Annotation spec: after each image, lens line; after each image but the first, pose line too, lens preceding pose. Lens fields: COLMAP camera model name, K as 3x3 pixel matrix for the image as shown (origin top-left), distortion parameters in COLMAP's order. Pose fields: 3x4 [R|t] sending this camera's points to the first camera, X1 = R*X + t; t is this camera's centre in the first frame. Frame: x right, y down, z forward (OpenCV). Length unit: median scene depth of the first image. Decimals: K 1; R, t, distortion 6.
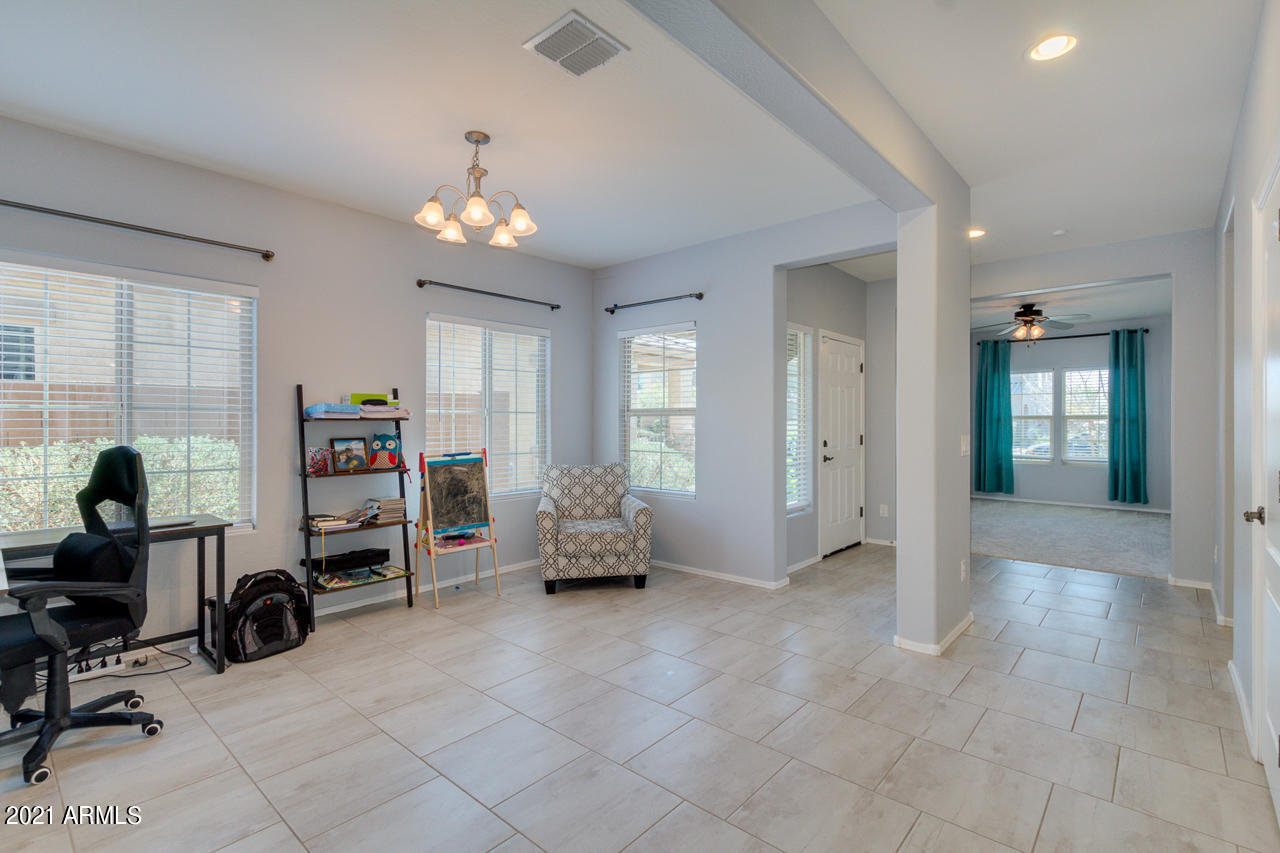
lens RADIAL K [[587.8, 0, 653.1], [0, 587.8, 426.1], [0, 0, 1]] dist [0.003430, -0.000738]
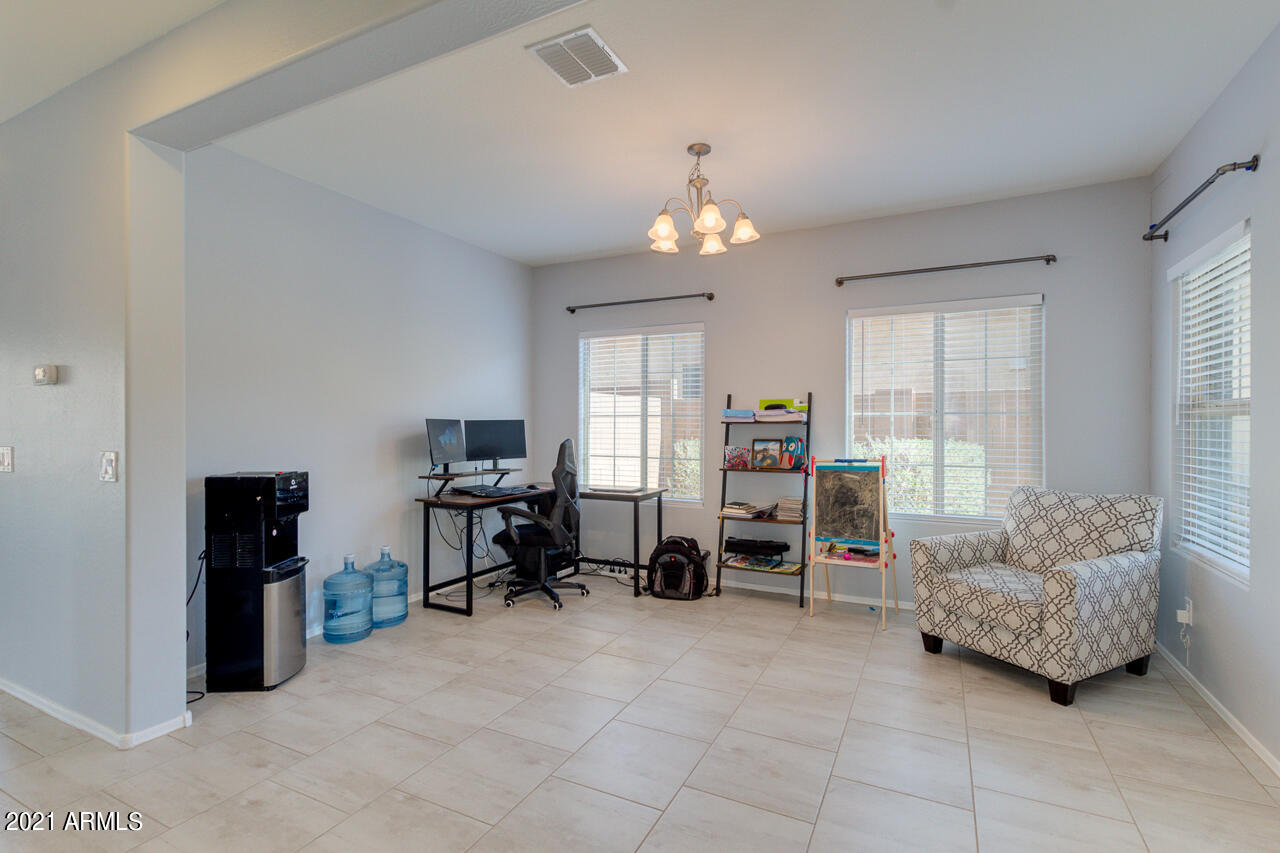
lens RADIAL K [[587.8, 0, 652.4], [0, 587.8, 424.2], [0, 0, 1]] dist [0.003430, -0.000738]
pose [[0.253622, -0.000311, -0.967303, 0.518663], [-0.010679, 0.999938, -0.003121, -0.002691], [0.967244, 0.011121, 0.253603, 0.505637]]
